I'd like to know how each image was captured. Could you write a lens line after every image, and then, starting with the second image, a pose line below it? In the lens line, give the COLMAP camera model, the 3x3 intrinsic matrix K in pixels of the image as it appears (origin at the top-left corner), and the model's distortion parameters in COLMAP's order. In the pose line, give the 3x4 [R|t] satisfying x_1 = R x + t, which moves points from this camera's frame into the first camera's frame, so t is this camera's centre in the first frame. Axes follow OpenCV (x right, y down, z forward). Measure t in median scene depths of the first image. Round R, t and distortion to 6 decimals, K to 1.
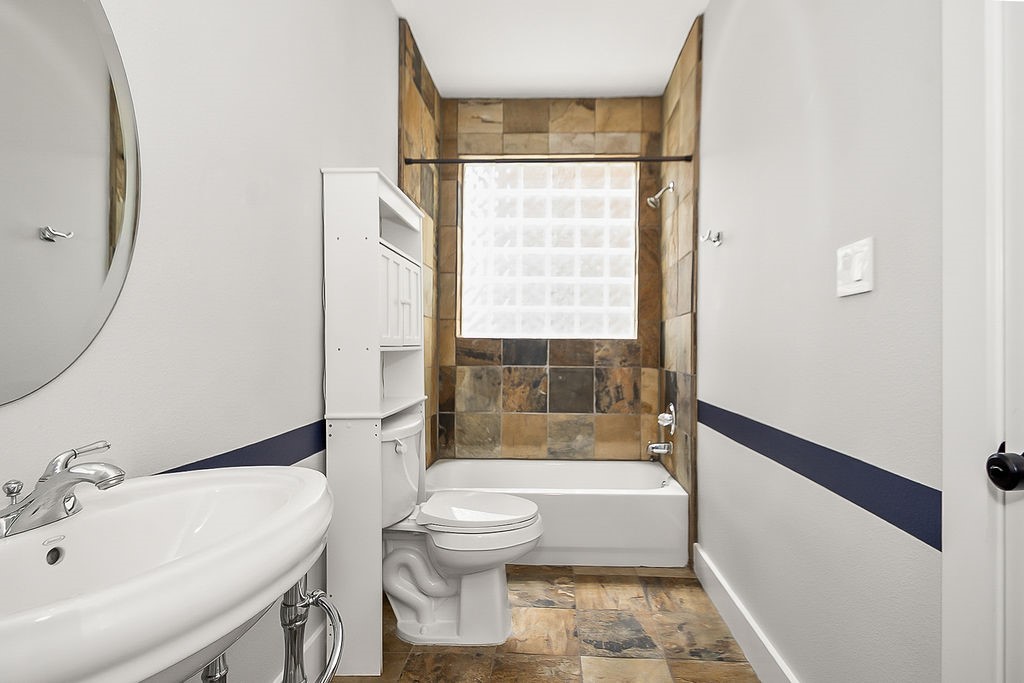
lens RADIAL K [[451.7, 0, 514.8], [0, 451.7, 345.8], [0, 0, 1]] dist [0.016303, -0.000334]
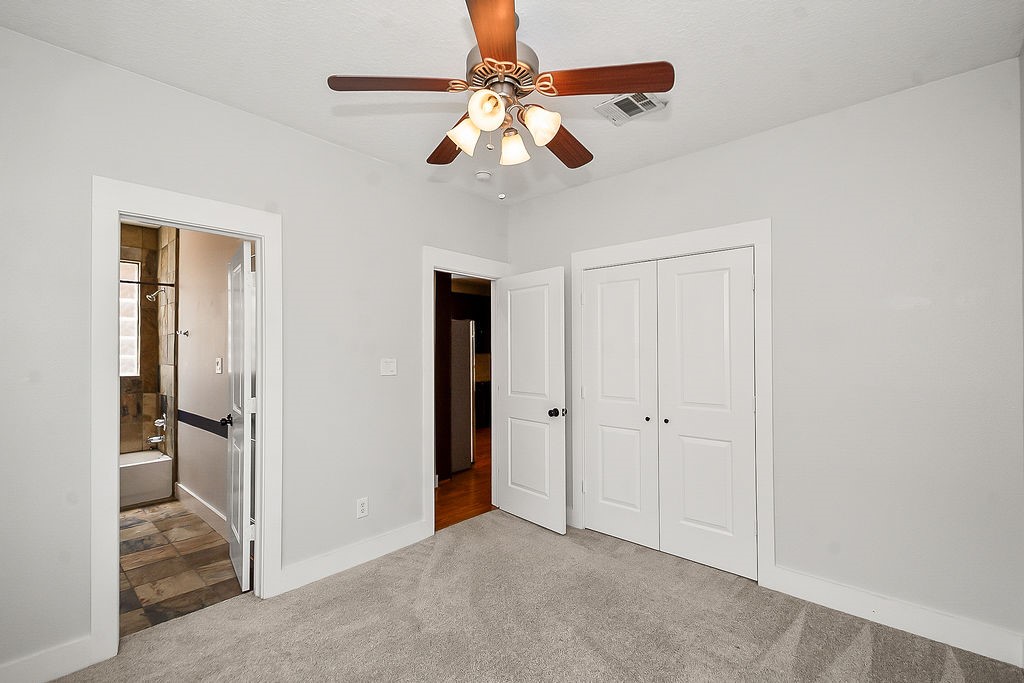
lens RADIAL K [[451.7, 0, 515.4], [0, 451.7, 344.3], [0, 0, 1]] dist [0.016303, -0.000334]
pose [[0.585228, -0.001438, 0.810867, -0.292195], [0.004215, 0.999990, -0.001269, -0.131427], [-0.810858, 0.004161, 0.585229, -1.142752]]
